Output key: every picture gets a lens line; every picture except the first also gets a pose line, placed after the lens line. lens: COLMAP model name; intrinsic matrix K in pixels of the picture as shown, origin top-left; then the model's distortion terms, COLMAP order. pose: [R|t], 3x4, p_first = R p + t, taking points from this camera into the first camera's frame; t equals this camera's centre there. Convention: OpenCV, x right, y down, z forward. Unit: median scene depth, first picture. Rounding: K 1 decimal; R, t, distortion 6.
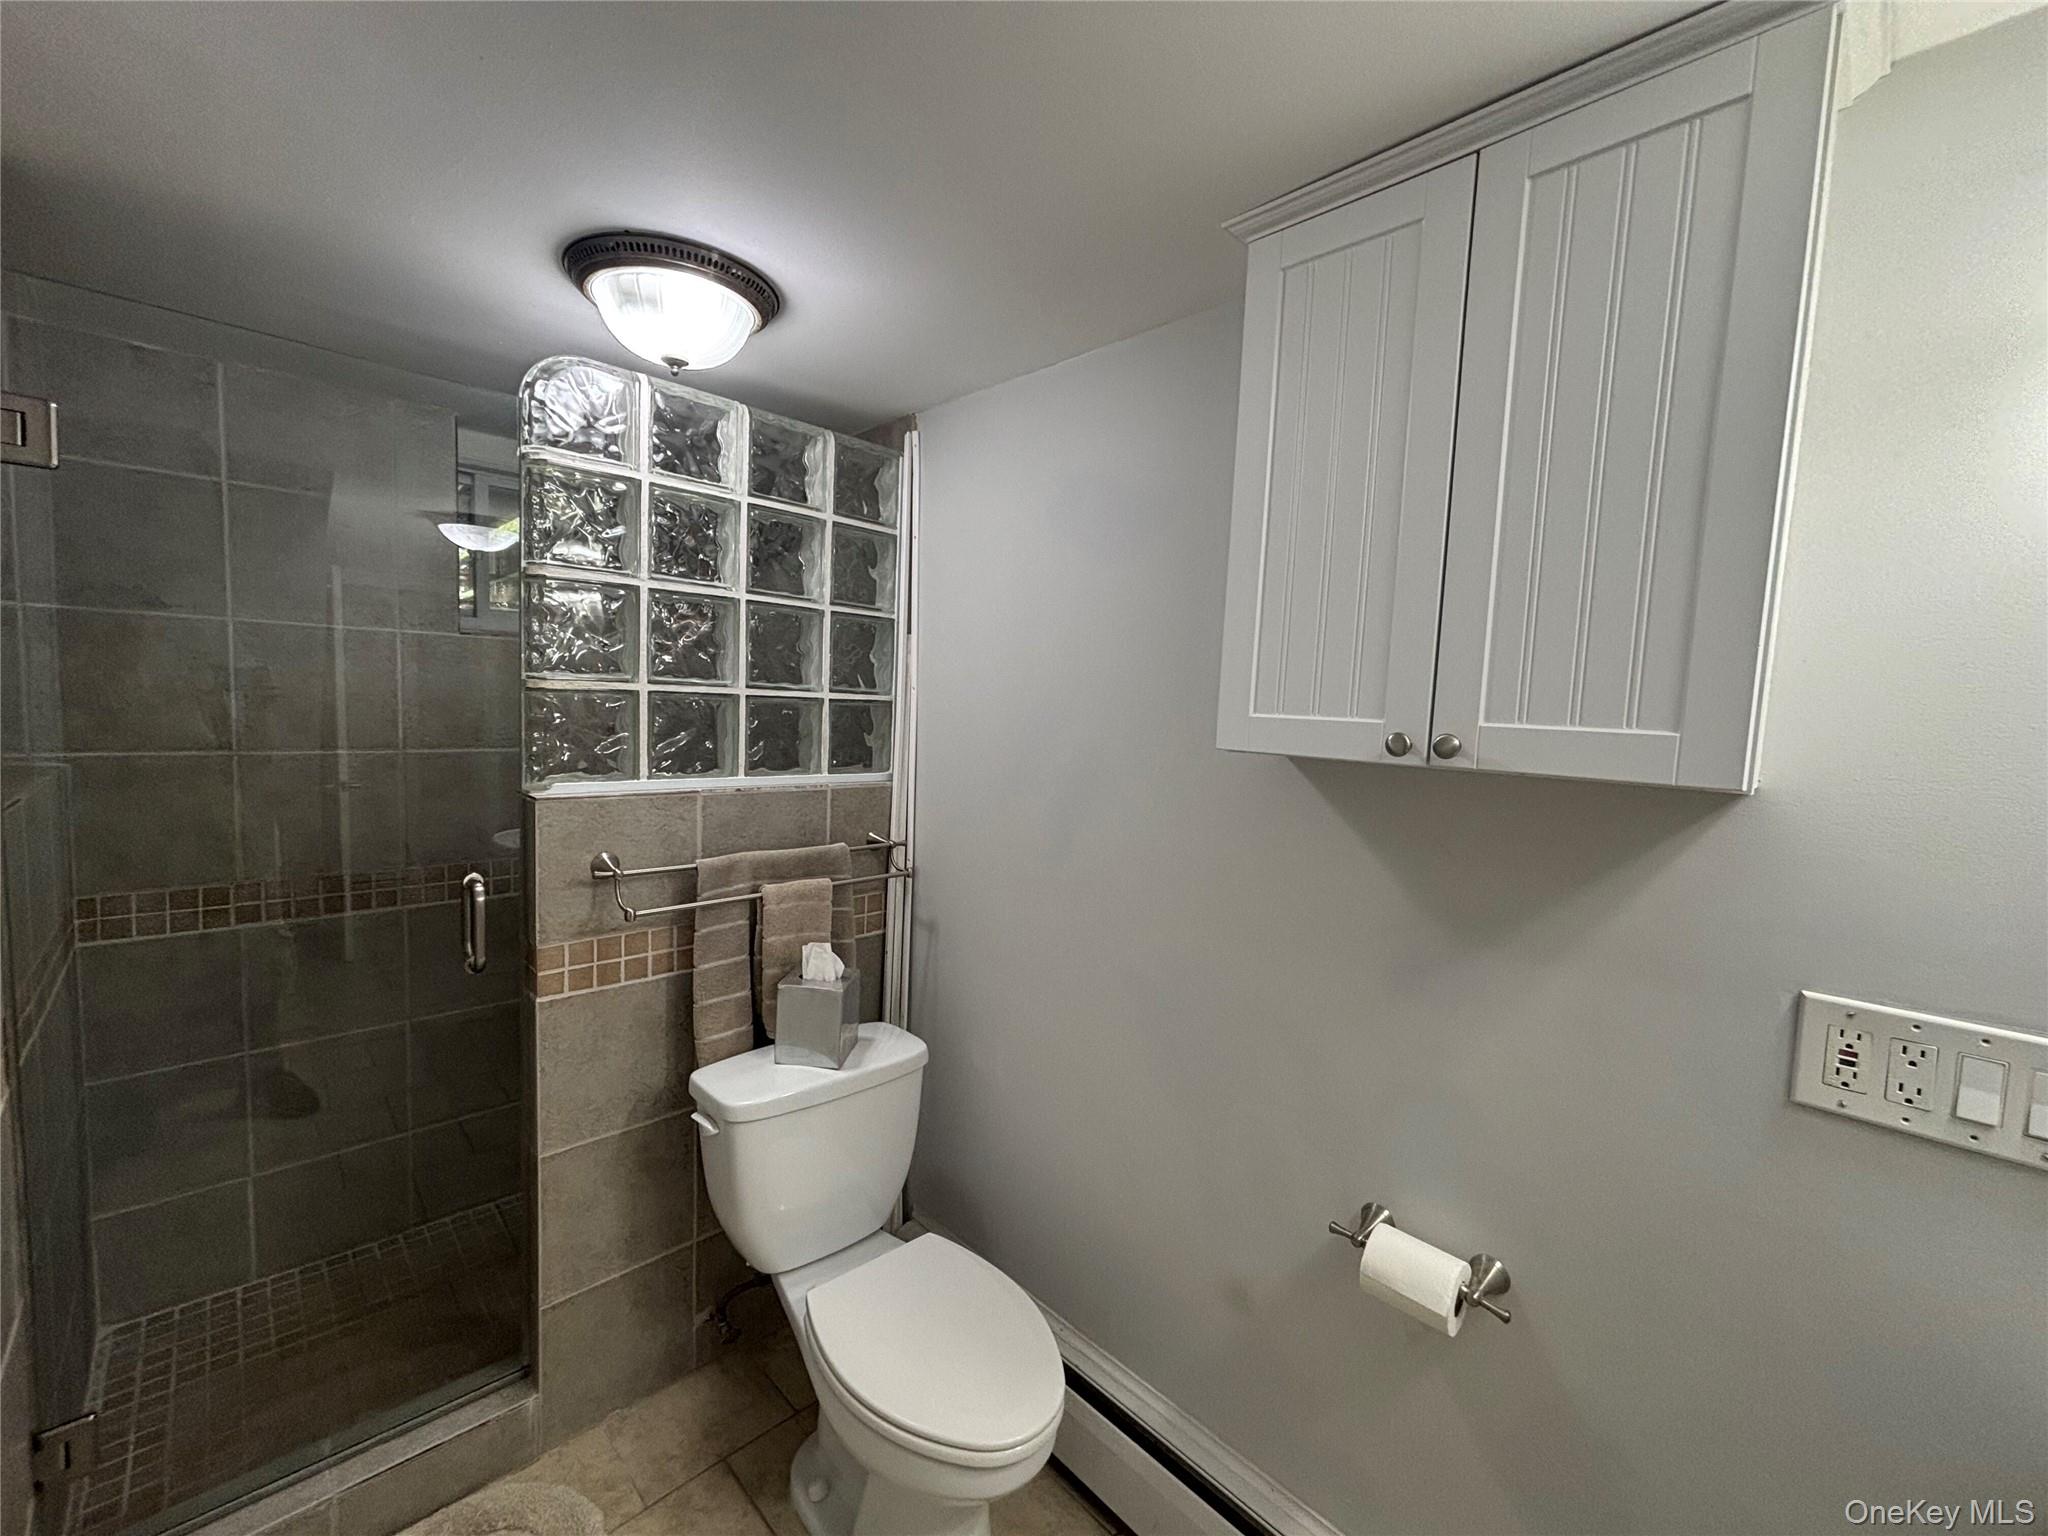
lens RADIAL K [[822.4, 0, 1024.0], [0, 822.4, 768.0], [0, 0, 1]] dist [0.001260, -0.000382]
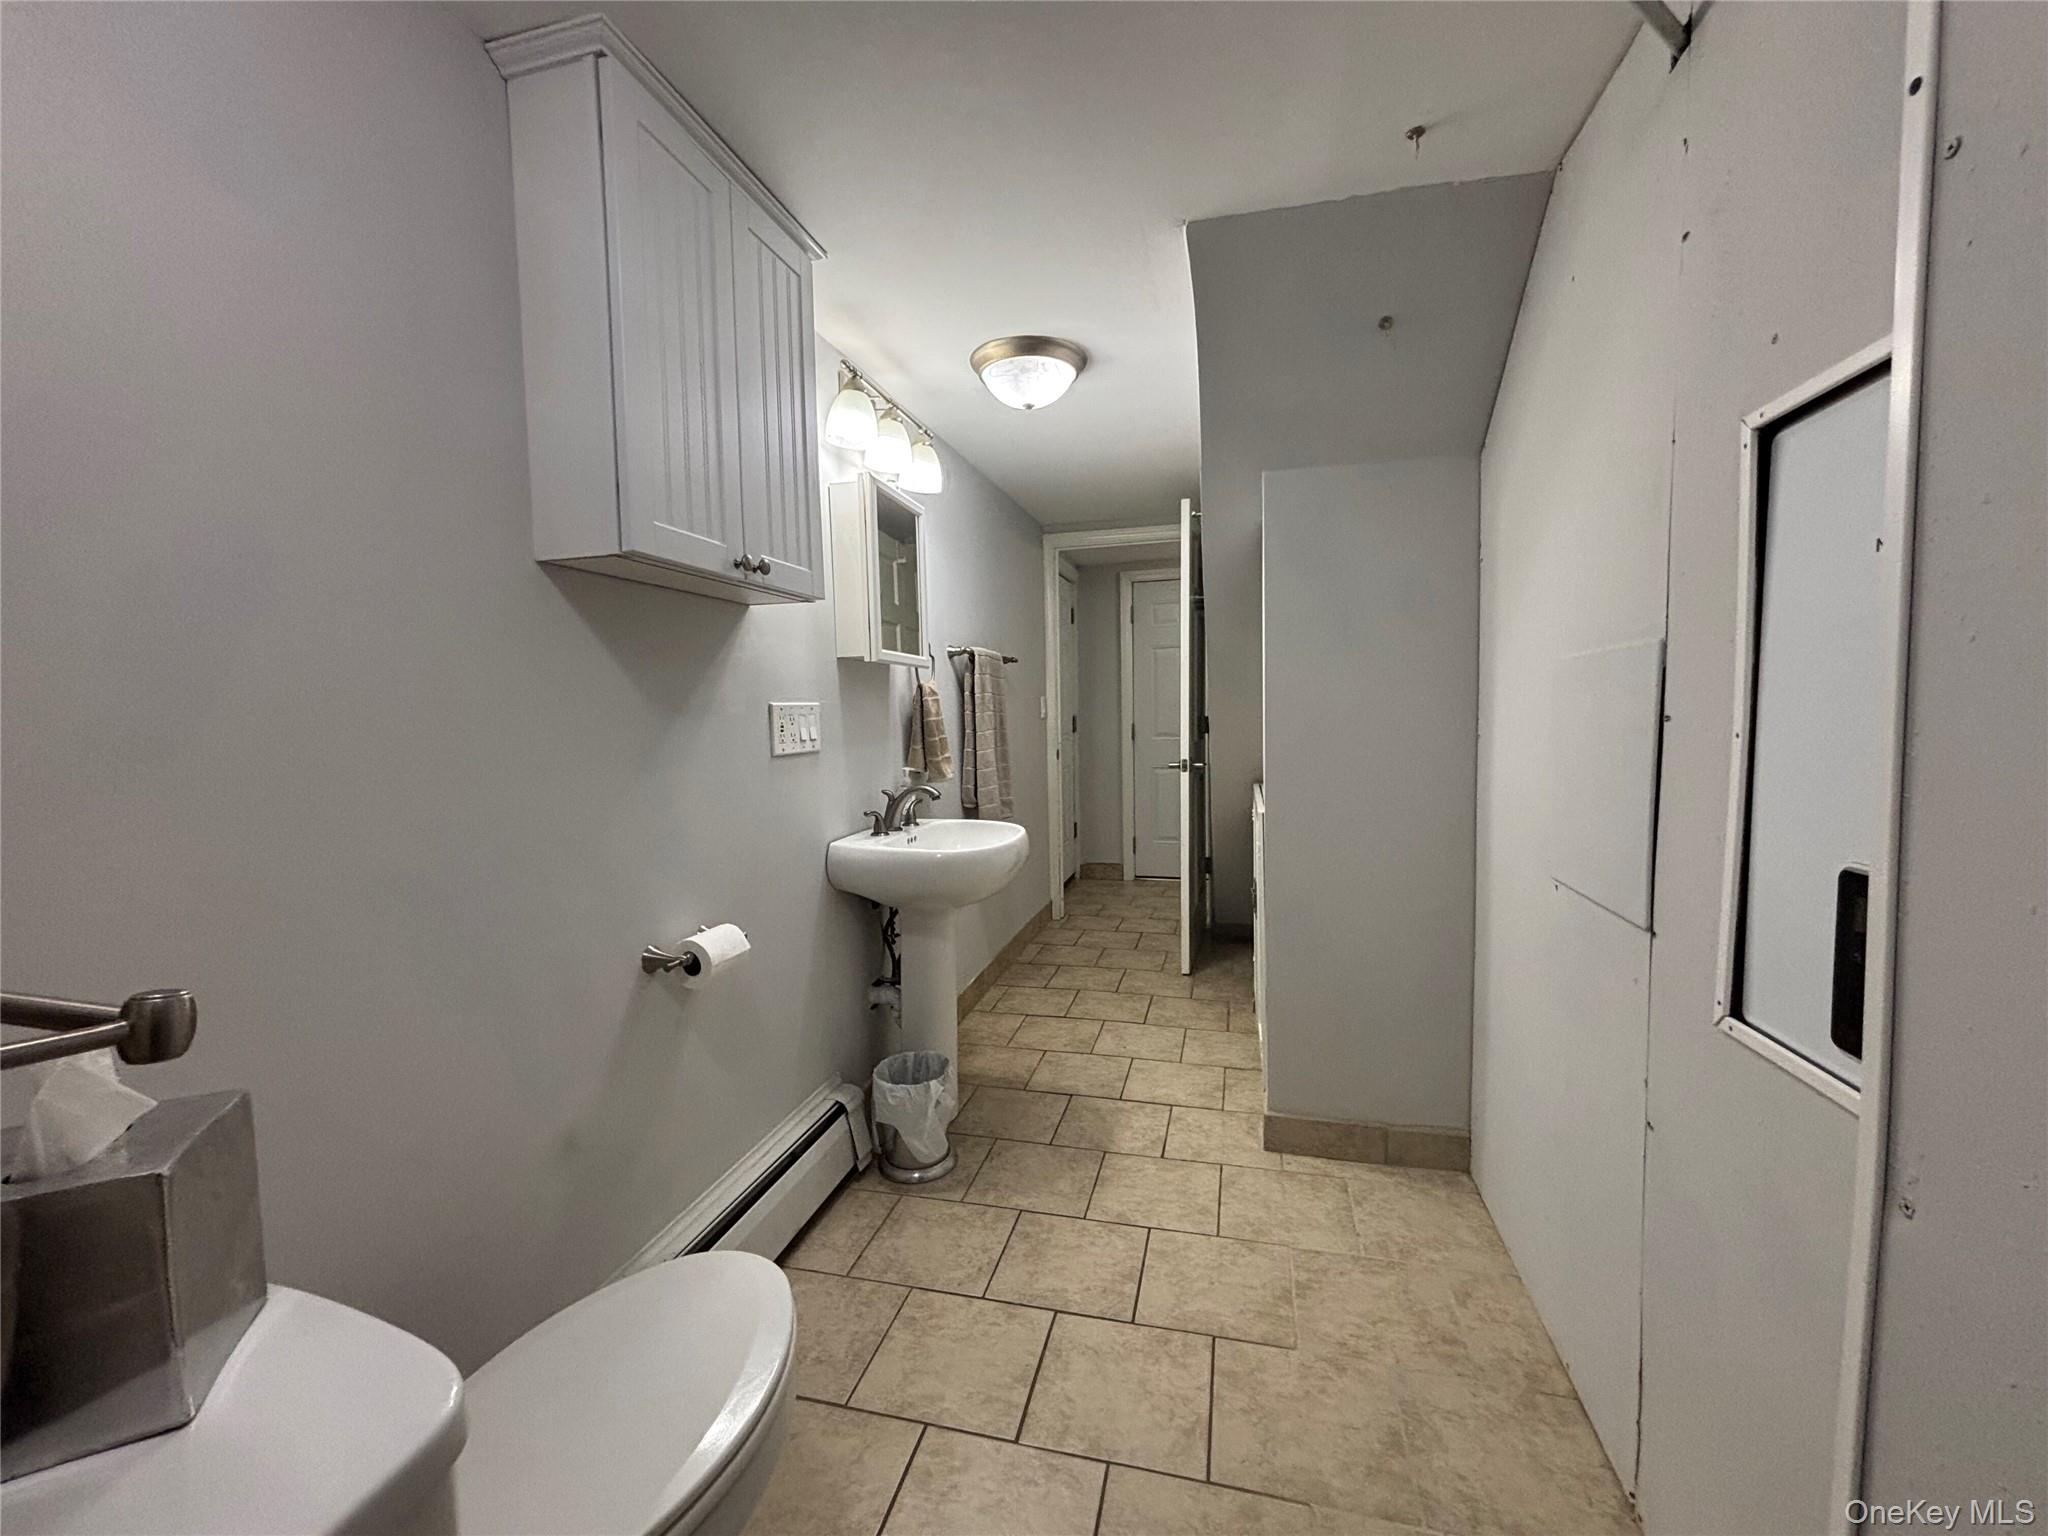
lens RADIAL K [[822.4, 0, 1024.0], [0, 822.4, 768.0], [0, 0, 1]] dist [0.001260, -0.000382]
pose [[-0.511977, -0.112243, 0.851634, -1.127002], [0.042910, 0.986847, 0.155860, 0.140237], [-0.857927, 0.116340, -0.500427, 1.485526]]
